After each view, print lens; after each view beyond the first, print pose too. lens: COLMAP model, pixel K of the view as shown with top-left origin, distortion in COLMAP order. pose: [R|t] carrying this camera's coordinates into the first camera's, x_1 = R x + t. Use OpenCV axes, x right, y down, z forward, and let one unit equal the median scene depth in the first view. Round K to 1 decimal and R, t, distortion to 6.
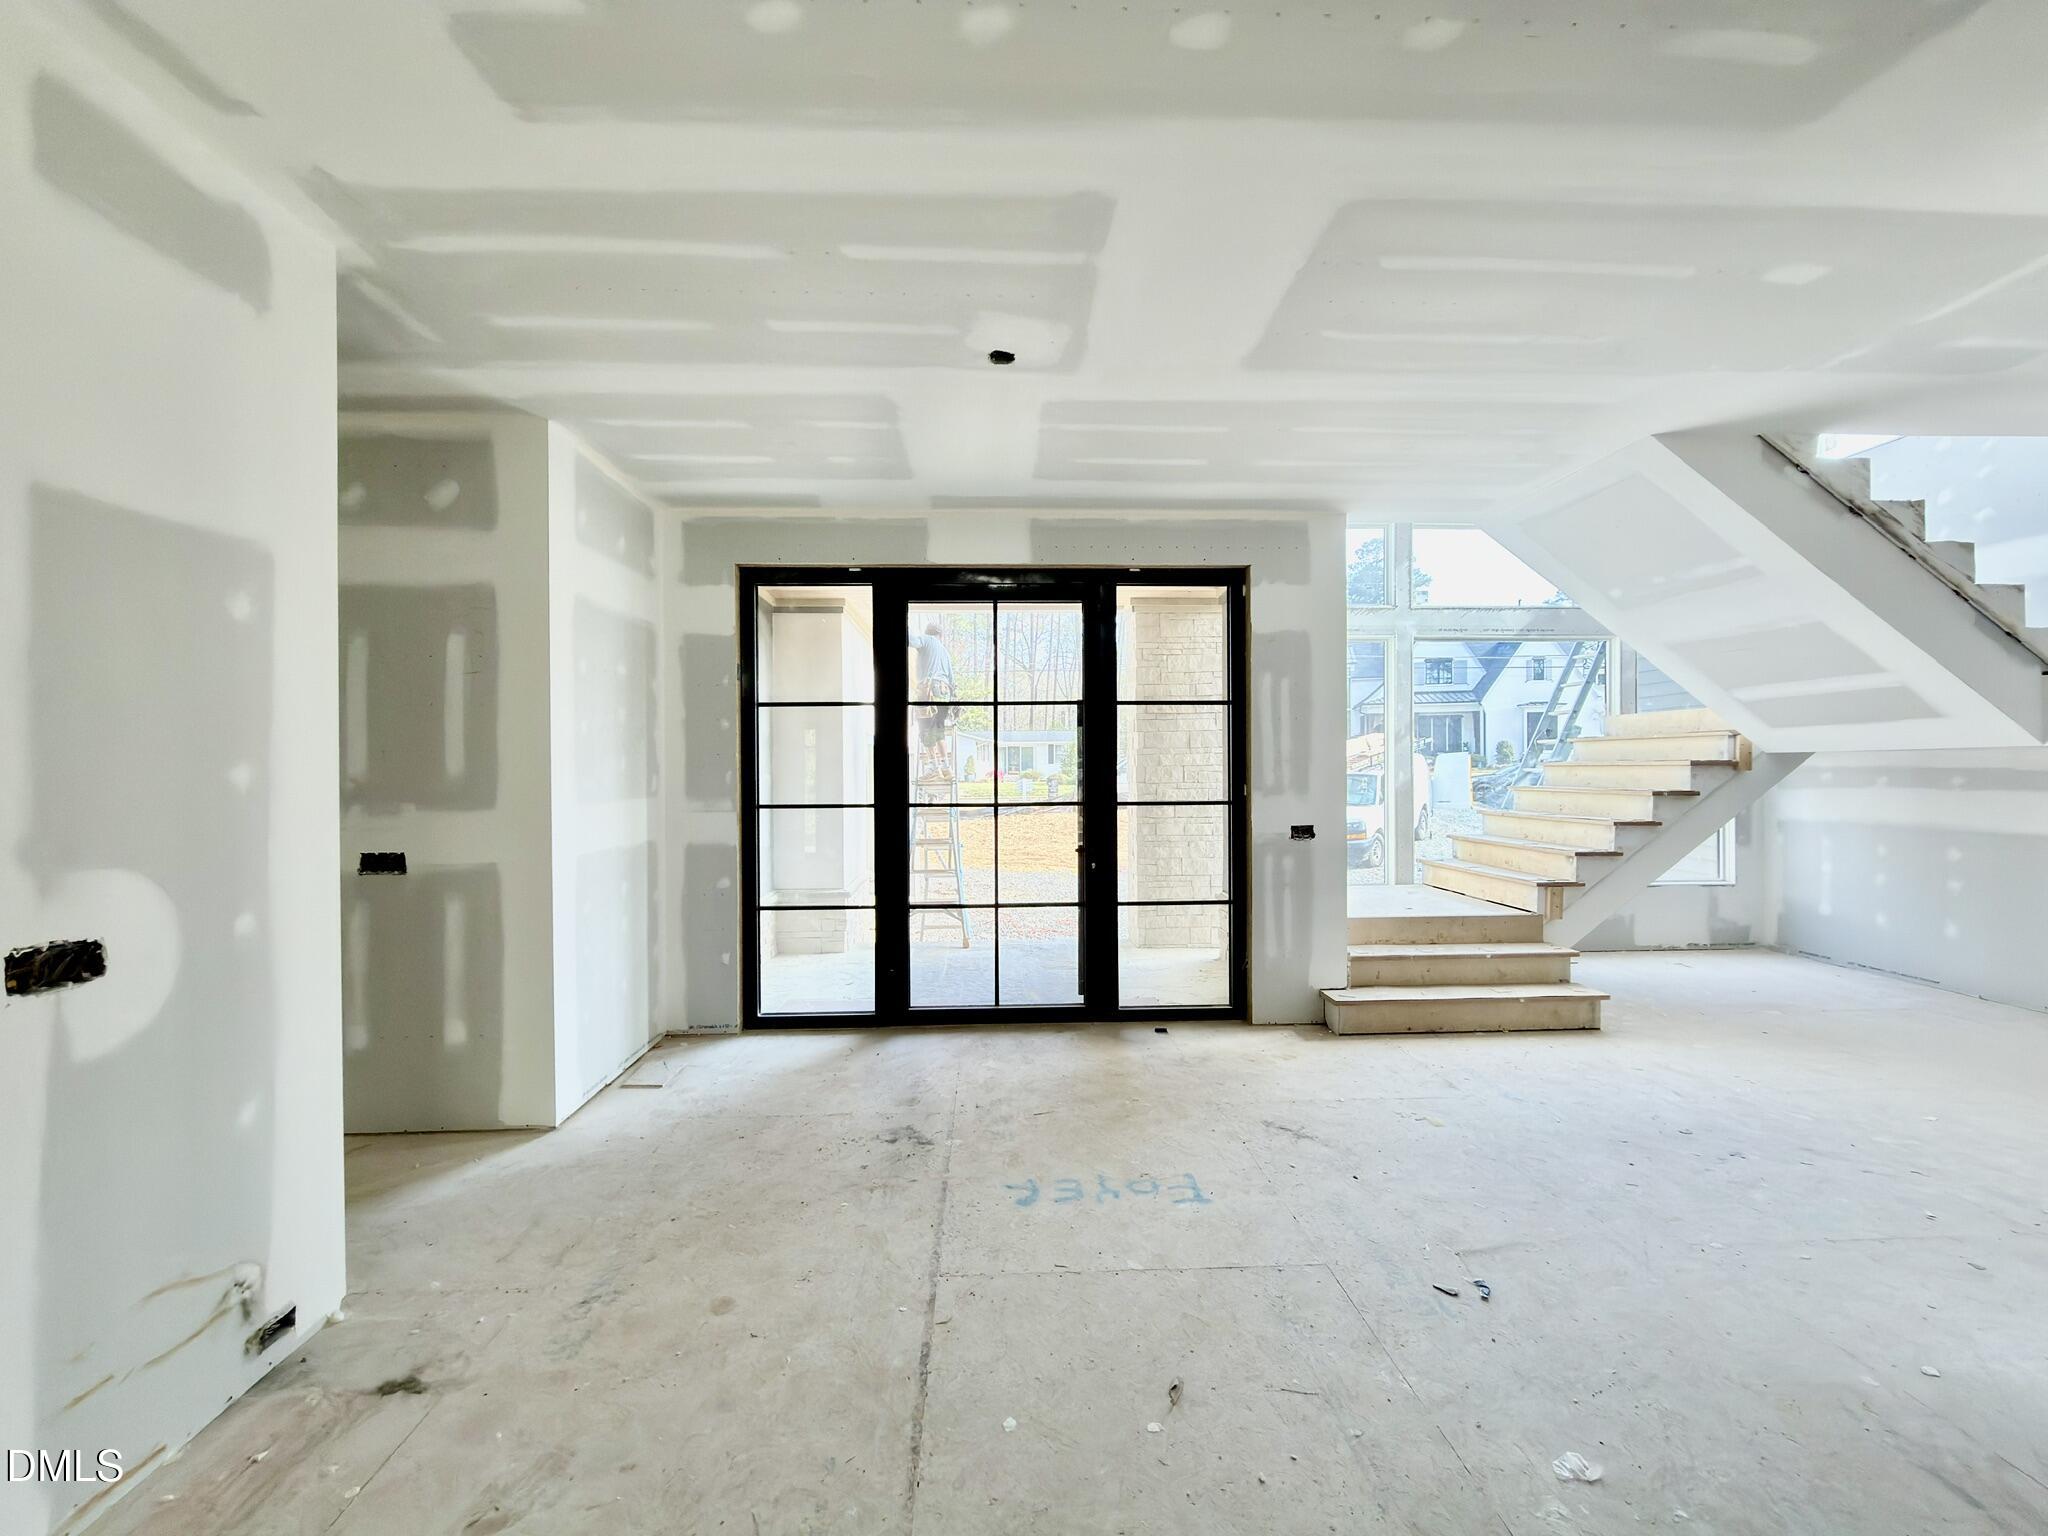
lens RADIAL K [[804.0, 0, 1024.0], [0, 804.0, 768.0], [0, 0, 1]] dist [-0.001042, 0.000377]
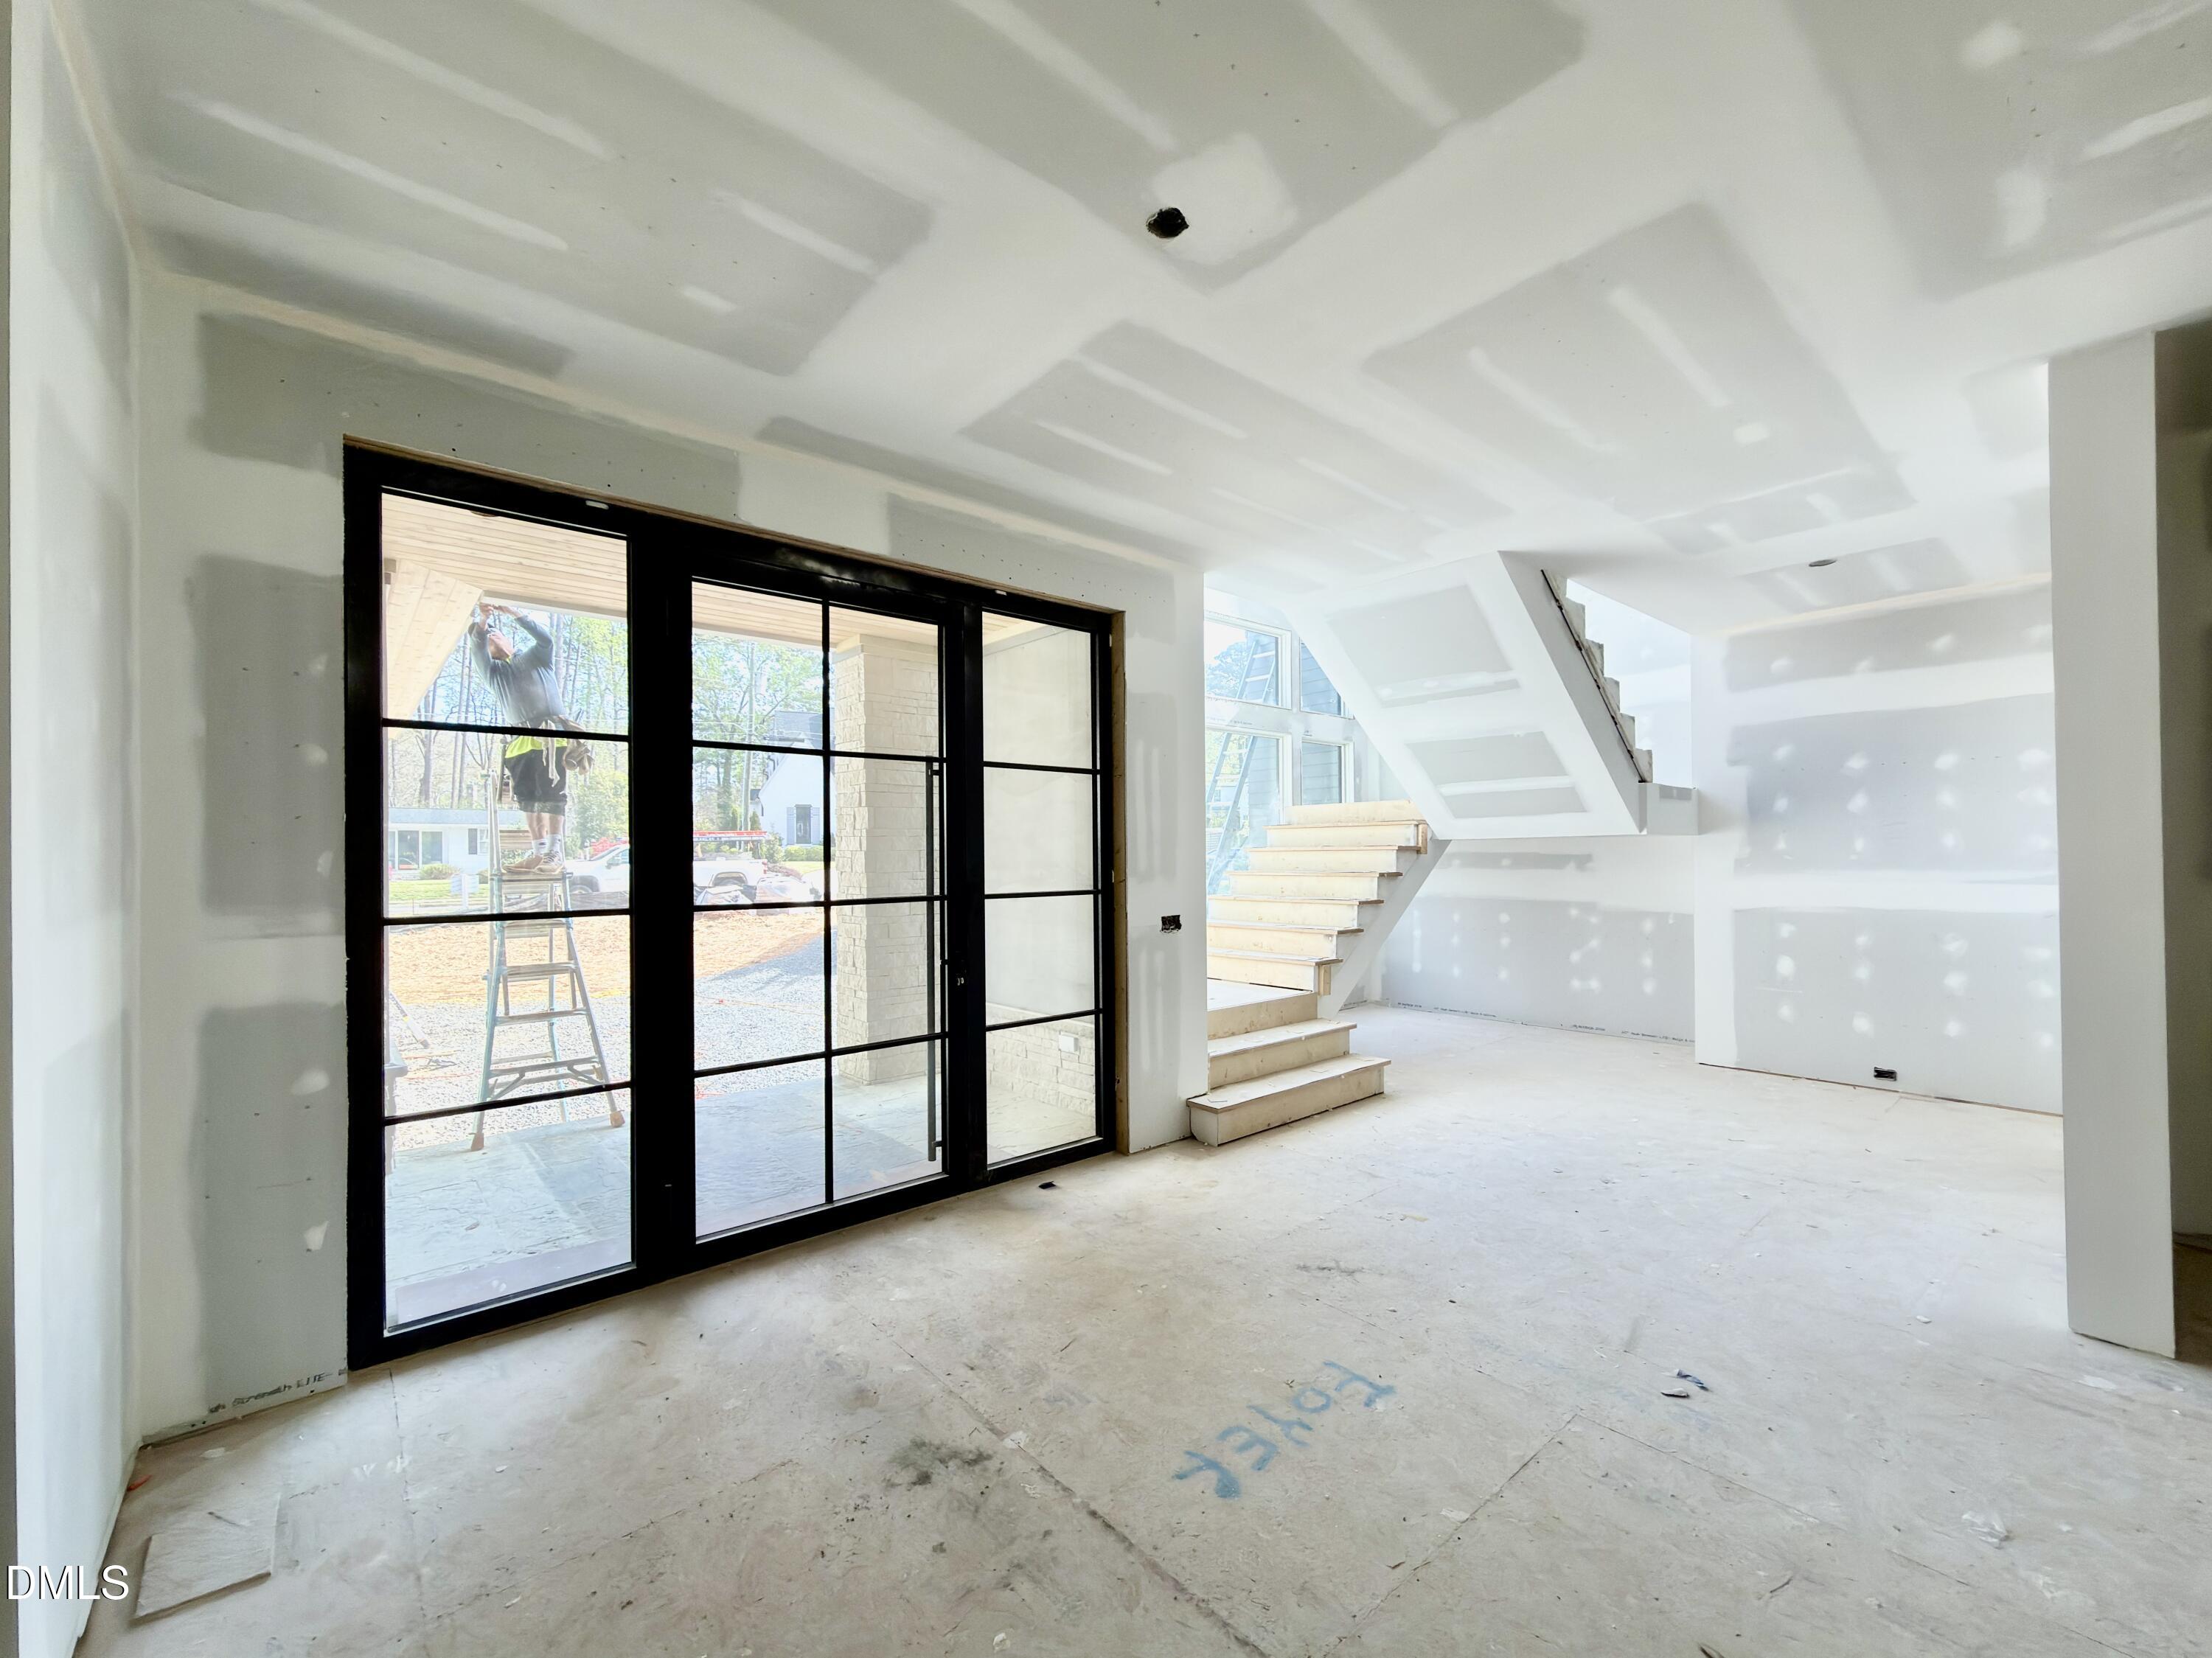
lens RADIAL K [[890.7, 0, 1110.6], [0, 890.7, 843.3], [0, 0, 1]] dist [-0.000479, 0.000566]
pose [[0.794999, 0.008272, 0.606554, -0.305763], [0.003097, 0.999839, -0.017695, 0.009783], [-0.606603, 0.015946, 0.794845, 0.268485]]
